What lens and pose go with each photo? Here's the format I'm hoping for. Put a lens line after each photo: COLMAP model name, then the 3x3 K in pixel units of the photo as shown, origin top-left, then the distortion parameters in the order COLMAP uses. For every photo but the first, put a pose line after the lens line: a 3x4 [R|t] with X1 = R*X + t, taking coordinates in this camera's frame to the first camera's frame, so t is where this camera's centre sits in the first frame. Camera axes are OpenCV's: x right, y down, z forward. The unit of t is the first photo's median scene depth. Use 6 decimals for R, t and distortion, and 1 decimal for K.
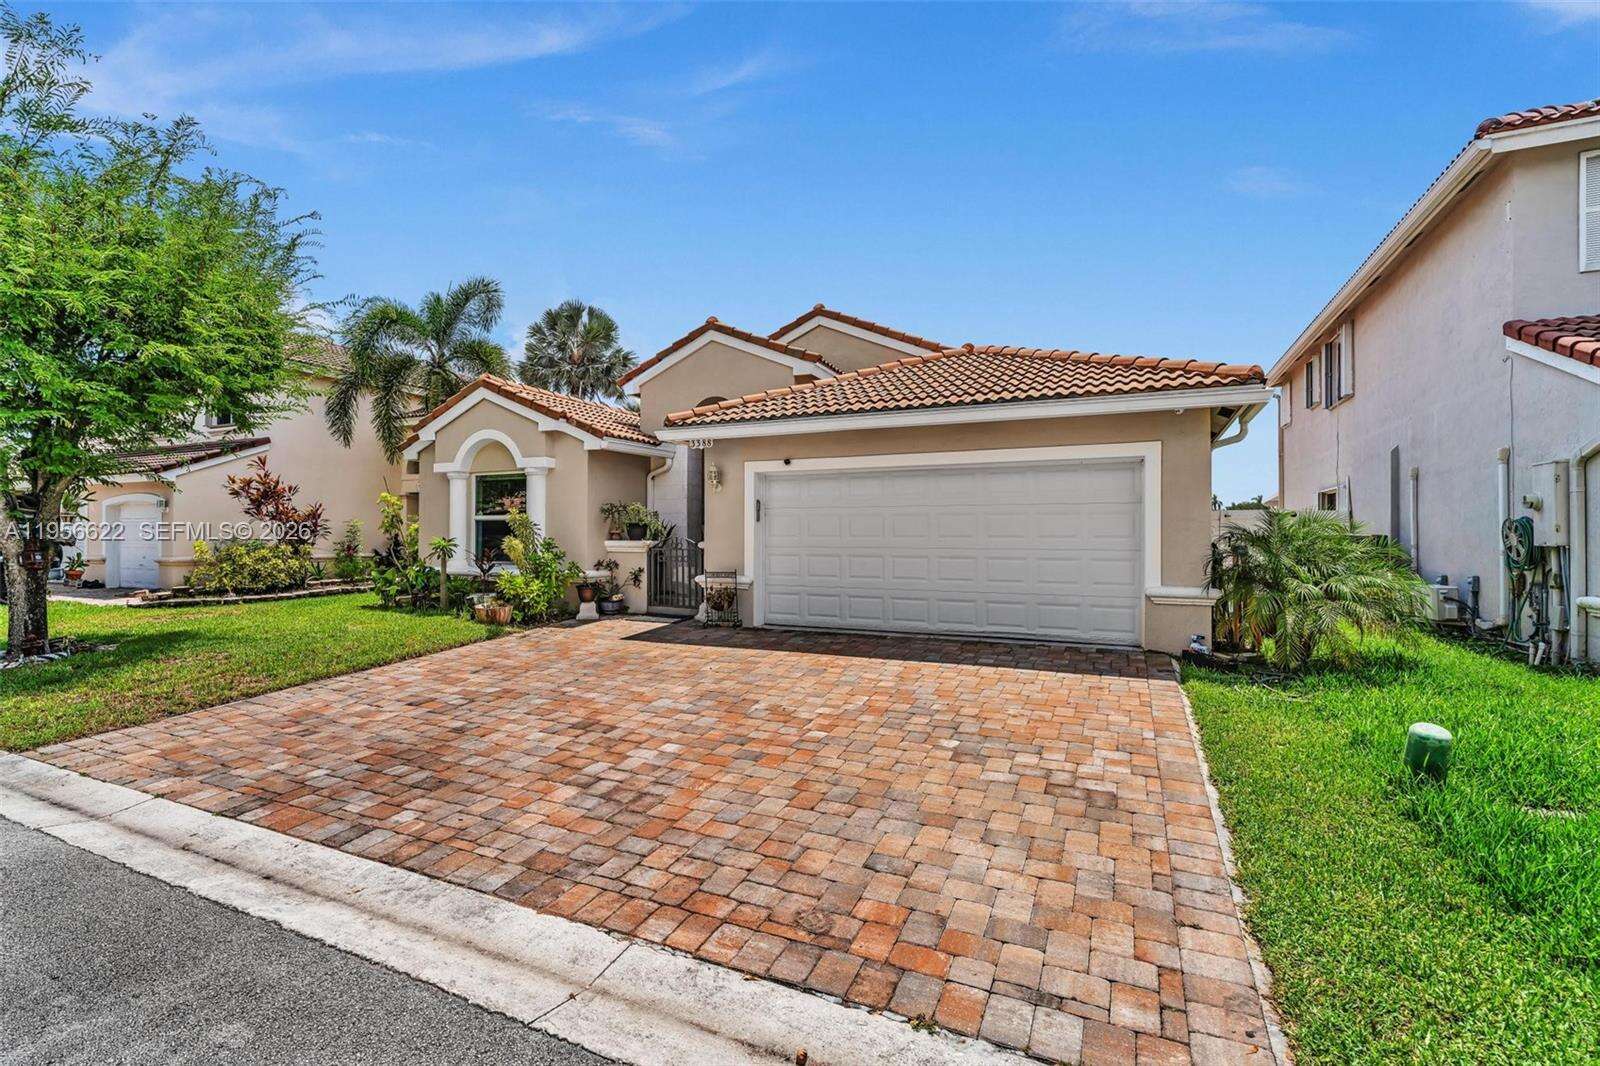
lens RADIAL K [[718.0, 0, 799.1], [0, 718.0, 534.9], [0, 0, 1]] dist [-0.003260, 0.001508]
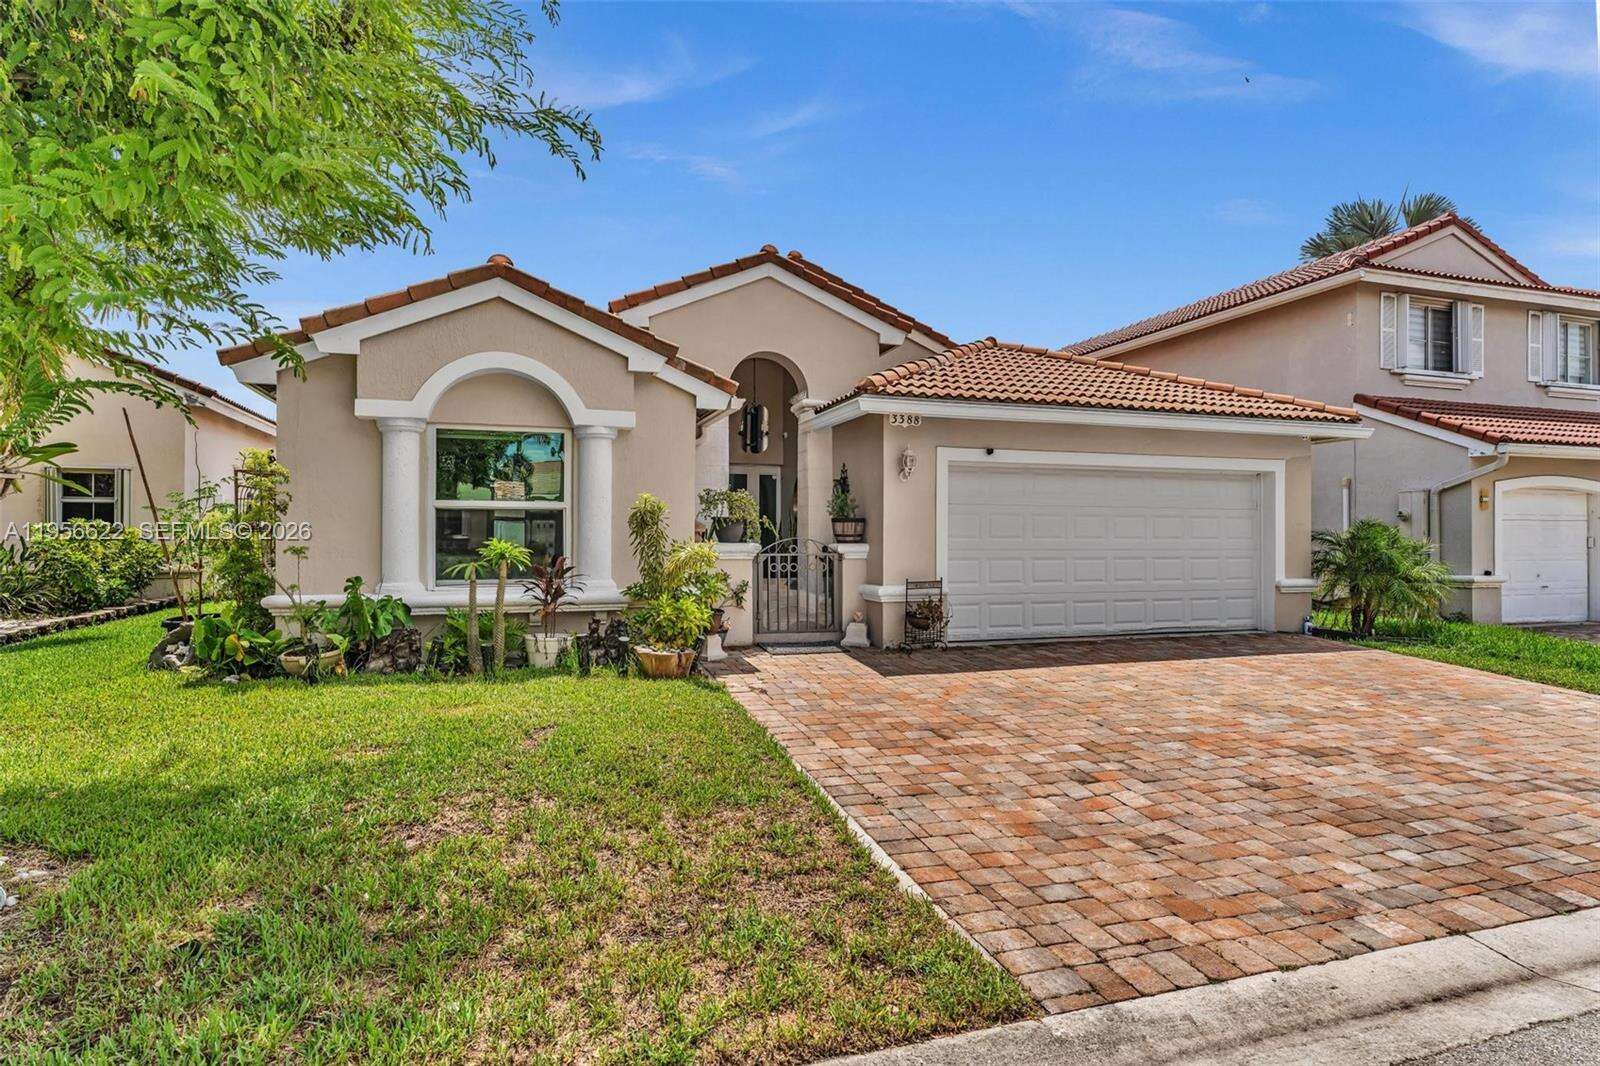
lens RADIAL K [[864.1, 0, 800.4], [0, 864.1, 530.6], [0, 0, 1]] dist [0.000555, 0.000070]
pose [[0.726730, 0.004527, 0.686908, -1.264300], [-0.002565, 0.999989, -0.003876, -0.001944], [-0.686918, 0.001055, 0.726734, 0.560570]]
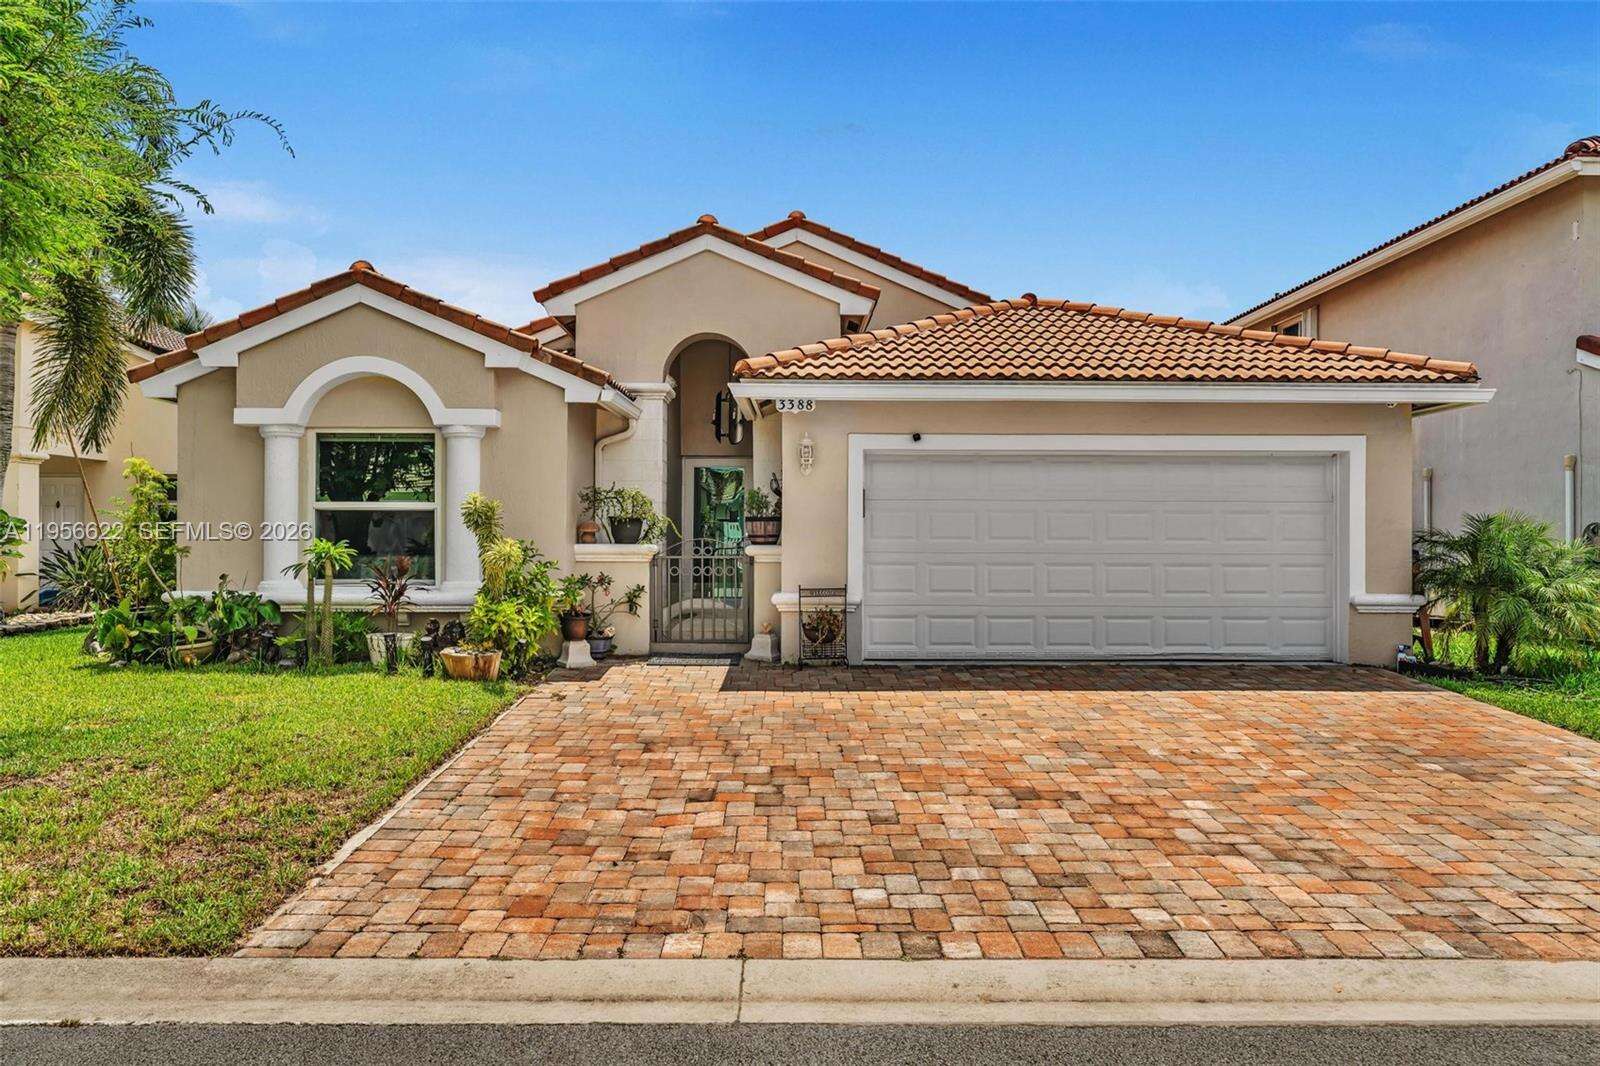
lens RADIAL K [[1058.8, 0, 799.5], [0, 1058.8, 534.6], [0, 0, 1]] dist [0.002673, 0.000446]
pose [[0.902269, 0.001860, 0.431170, -0.835241], [-0.002381, 0.999997, 0.000667, -0.003134], [-0.431167, -0.001628, 0.902271, 0.098274]]
